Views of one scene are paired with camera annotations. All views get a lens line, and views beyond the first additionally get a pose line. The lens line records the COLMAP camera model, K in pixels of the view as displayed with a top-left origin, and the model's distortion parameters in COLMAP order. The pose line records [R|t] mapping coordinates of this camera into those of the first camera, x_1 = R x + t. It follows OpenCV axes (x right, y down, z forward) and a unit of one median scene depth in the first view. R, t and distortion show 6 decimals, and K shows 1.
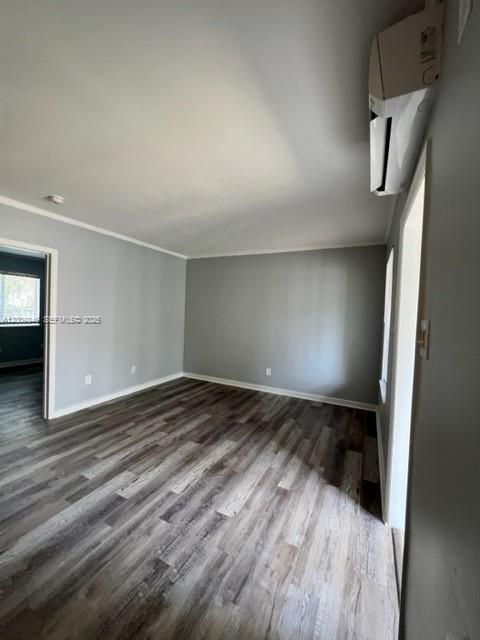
lens RADIAL K [[256.3, 0, 239.7], [0, 256.3, 319.7], [0, 0, 1]] dist [-0.000426, 0.000378]
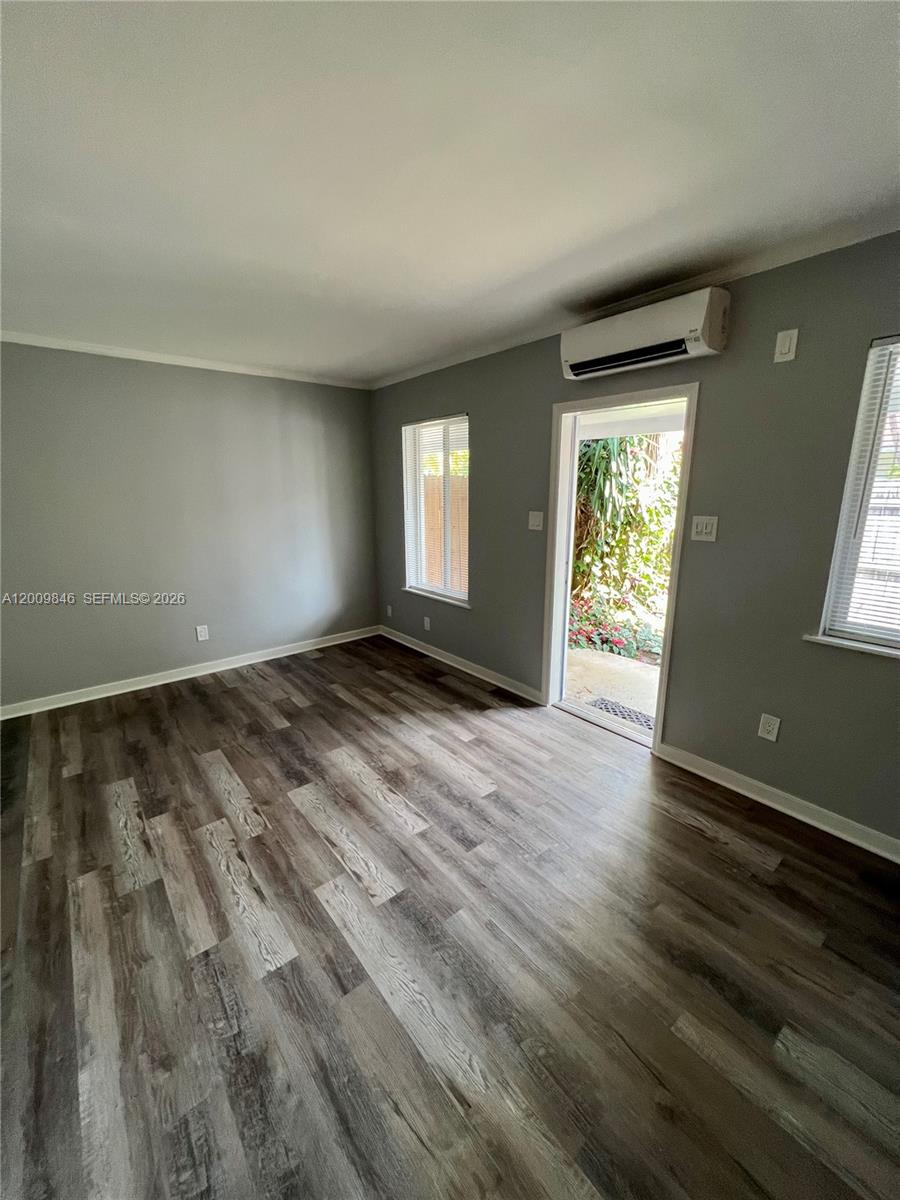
lens RADIAL K [[480.6, 0, 448.8], [0, 480.6, 598.9], [0, 0, 1]] dist [-0.000426, 0.000378]
pose [[0.401837, -0.247278, 0.881692, -0.768966], [0.047224, 0.967164, 0.249727, -0.096049], [-0.914493, -0.058713, 0.400320, 0.364285]]
